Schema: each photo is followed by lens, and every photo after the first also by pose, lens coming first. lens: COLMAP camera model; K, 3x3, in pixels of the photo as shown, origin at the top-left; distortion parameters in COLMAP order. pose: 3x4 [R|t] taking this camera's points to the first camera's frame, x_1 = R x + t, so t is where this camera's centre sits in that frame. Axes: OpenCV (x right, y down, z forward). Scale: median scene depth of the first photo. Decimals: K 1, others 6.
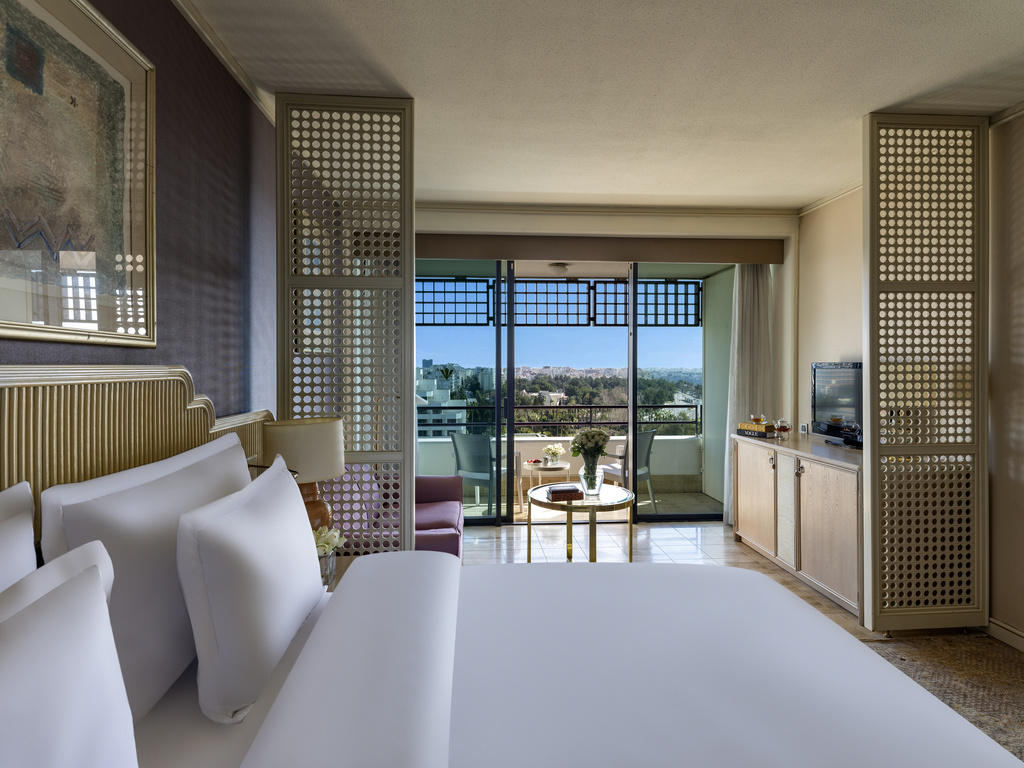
lens RADIAL K [[539.3, 0, 513.7], [0, 539.3, 364.4], [0, 0, 1]] dist [0.026857, -0.000084]
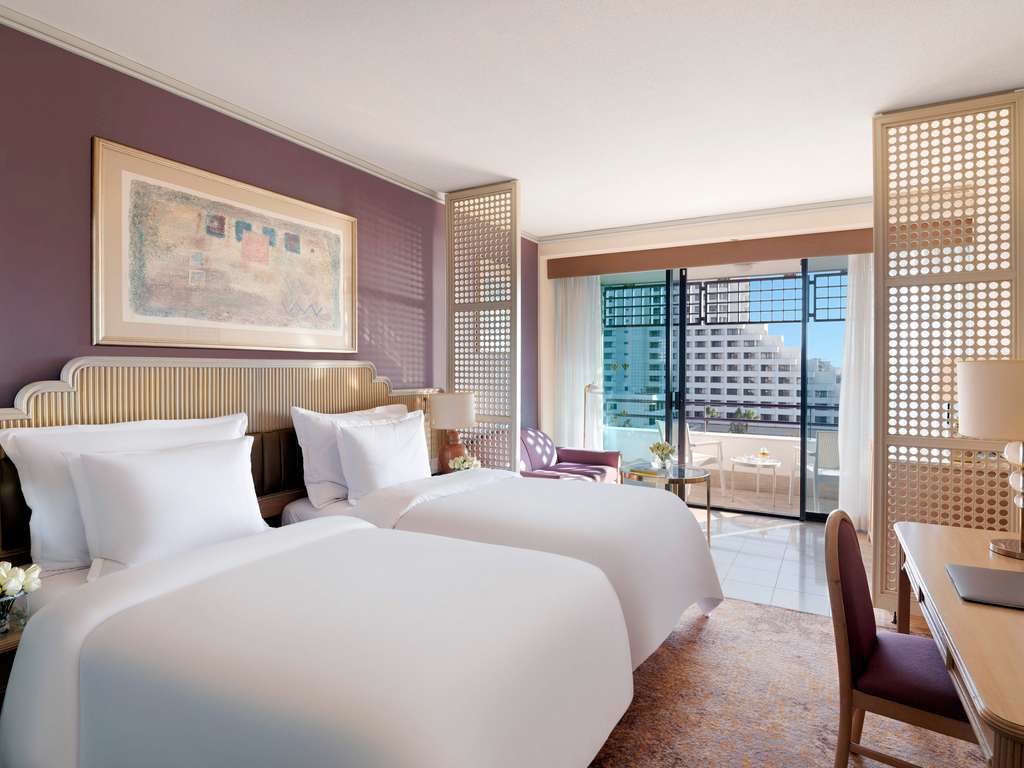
lens RADIAL K [[539.3, 0, 513.7], [0, 539.3, 364.4], [0, 0, 1]] dist [0.026857, -0.000084]
pose [[0.826101, 0.005308, -0.563498, 0.642037], [-0.005463, 0.999984, 0.001411, 0.013618], [0.563496, 0.001913, 0.826117, -0.227849]]
